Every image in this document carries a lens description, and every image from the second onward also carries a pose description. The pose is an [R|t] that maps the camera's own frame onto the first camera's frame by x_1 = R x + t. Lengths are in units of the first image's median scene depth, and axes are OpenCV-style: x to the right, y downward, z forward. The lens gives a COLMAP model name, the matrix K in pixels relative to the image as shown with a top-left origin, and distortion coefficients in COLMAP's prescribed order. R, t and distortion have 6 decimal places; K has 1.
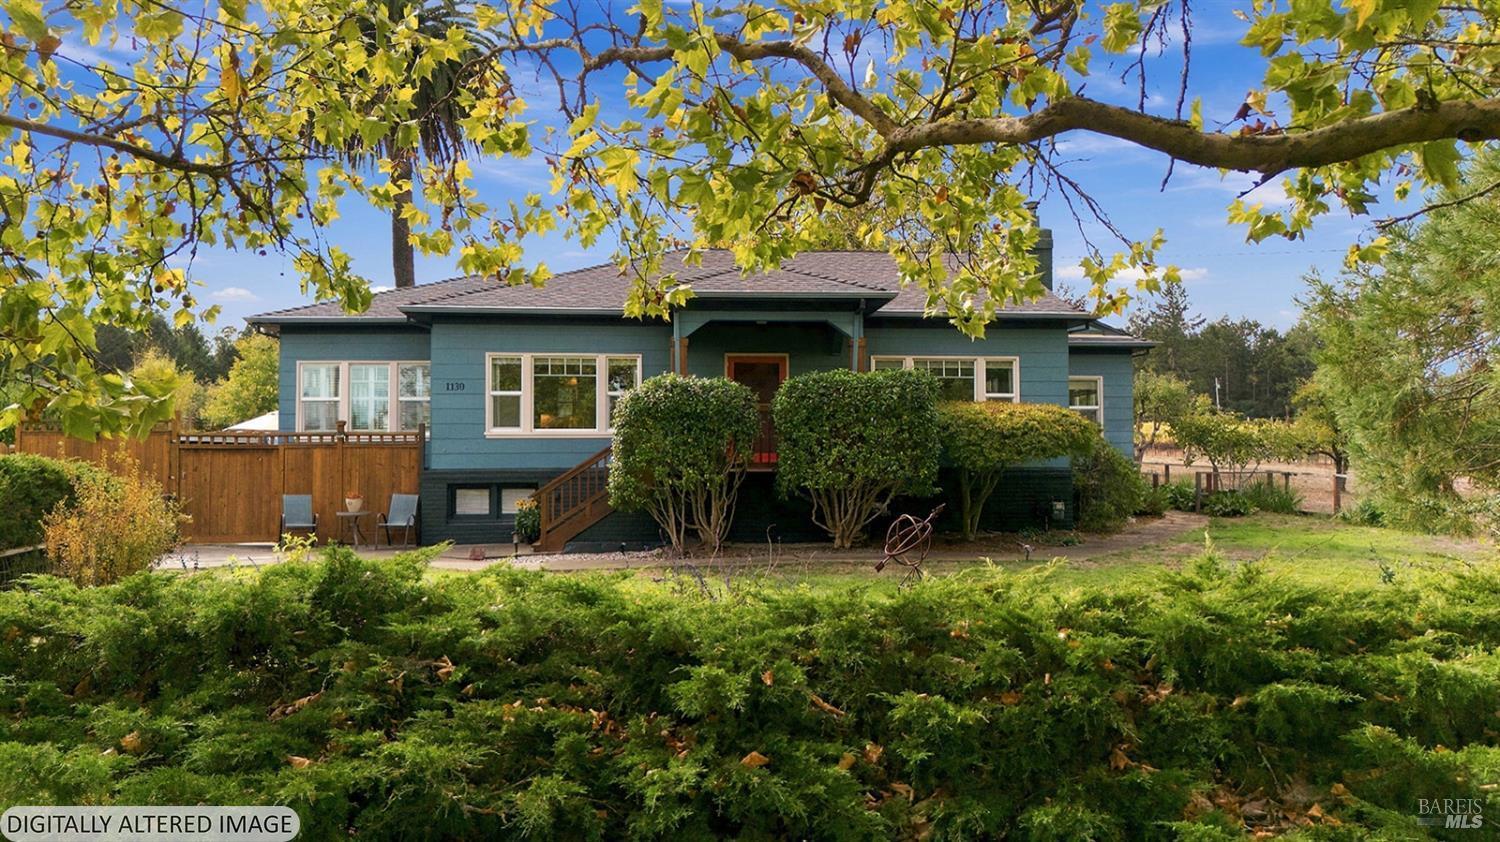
lens RADIAL K [[1102.9, 0, 750.0], [0, 1102.9, 421.0], [0, 0, 1]] dist [0.078337, -0.082709]
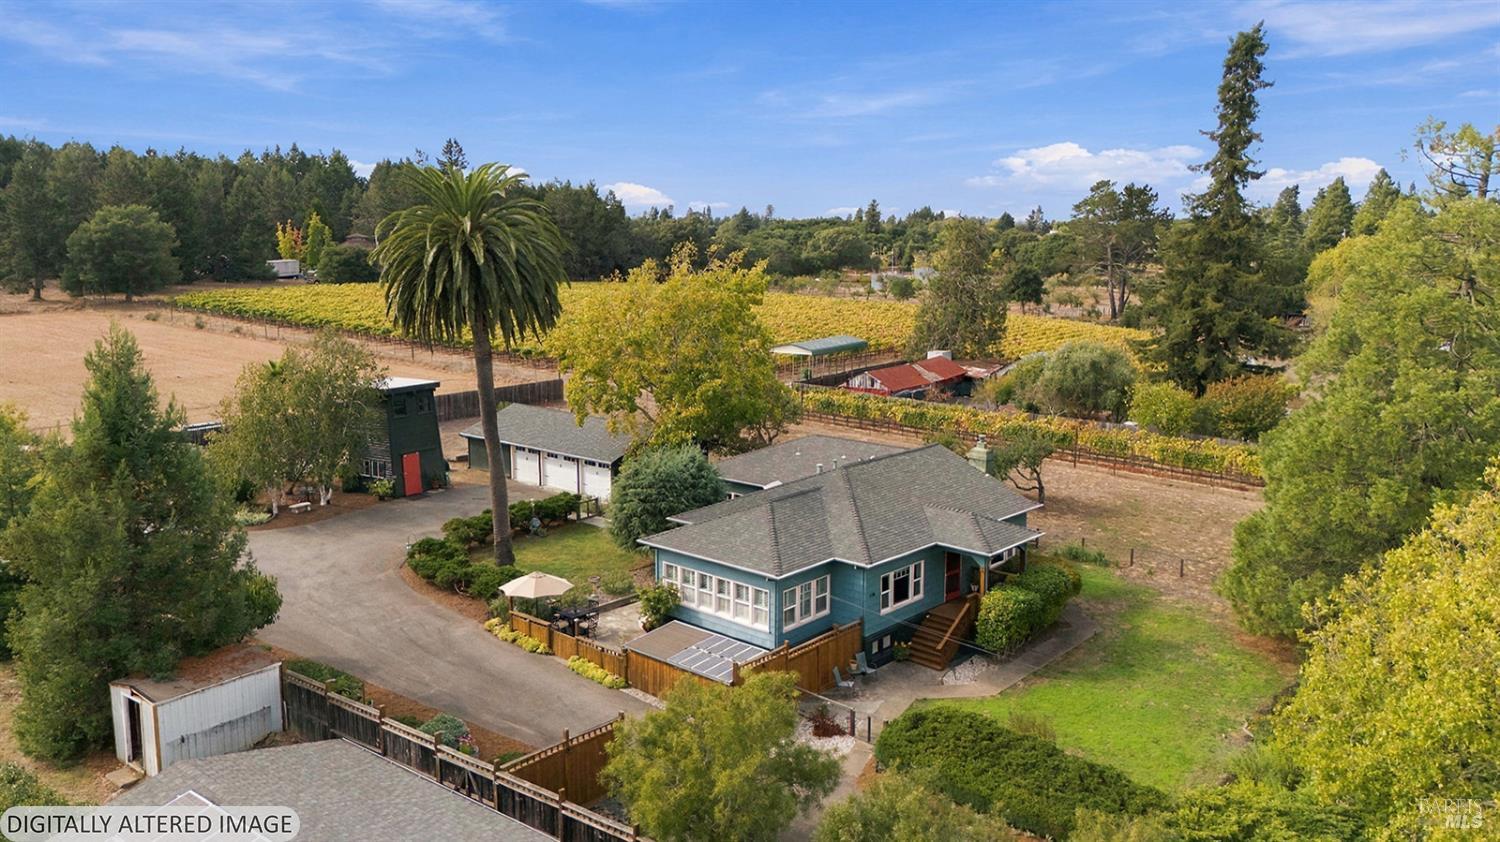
lens RADIAL K [[1102.9, 0, 750.0], [0, 1102.9, 421.0], [0, 0, 1]] dist [0.078337, -0.082709]
pose [[0.733460, -0.108485, 0.671020, -1.734155], [-0.028163, 0.981484, 0.189462, -0.712845], [-0.679149, -0.157861, 0.716824, -0.237357]]
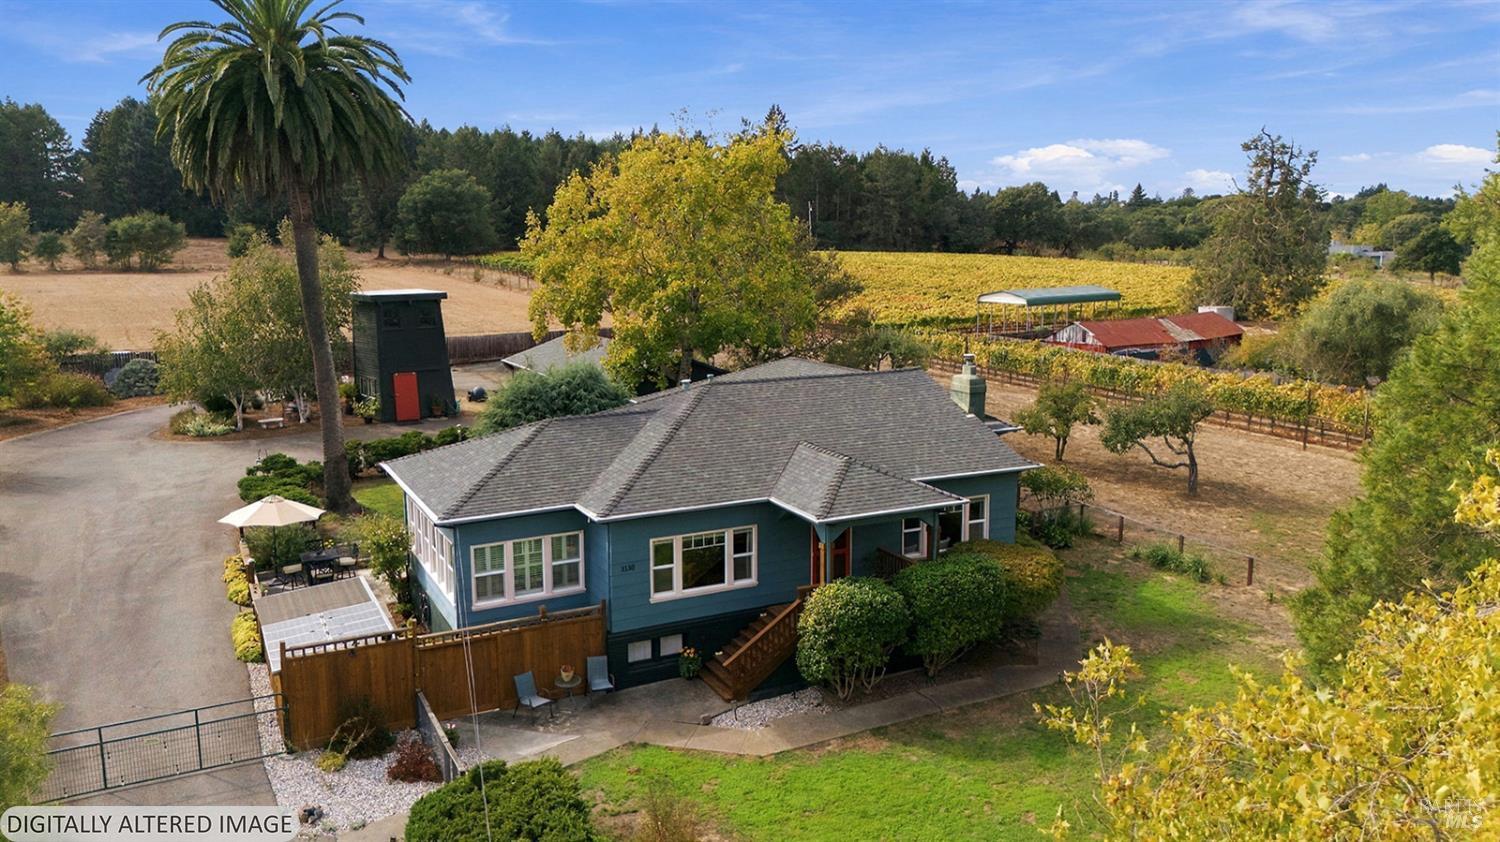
lens RADIAL K [[1102.9, 0, 750.0], [0, 1102.9, 421.0], [0, 0, 1]] dist [0.078337, -0.082709]
pose [[0.925755, -0.064338, 0.372610, -0.595046], [-0.013622, 0.979104, 0.202903, -0.454242], [-0.377878, -0.192914, 0.905534, -0.168500]]
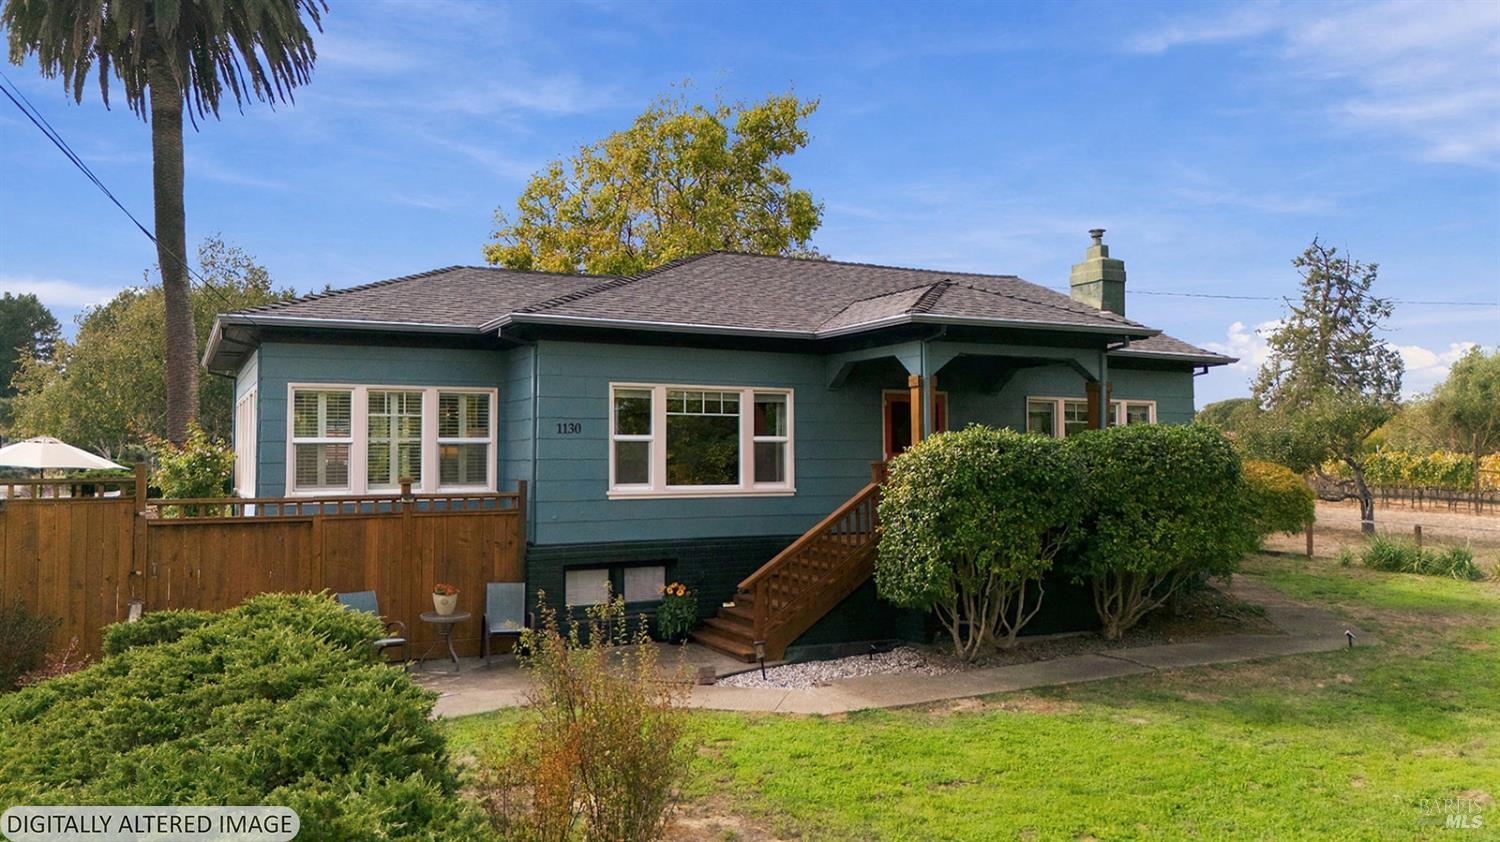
lens RADIAL K [[1102.9, 0, 750.0], [0, 1102.9, 421.0], [0, 0, 1]] dist [0.078337, -0.082709]
pose [[0.925453, 0.014827, 0.378571, -0.425417], [-0.014845, 0.999886, -0.002871, -0.035305], [-0.378571, -0.002963, 0.925568, 0.293956]]
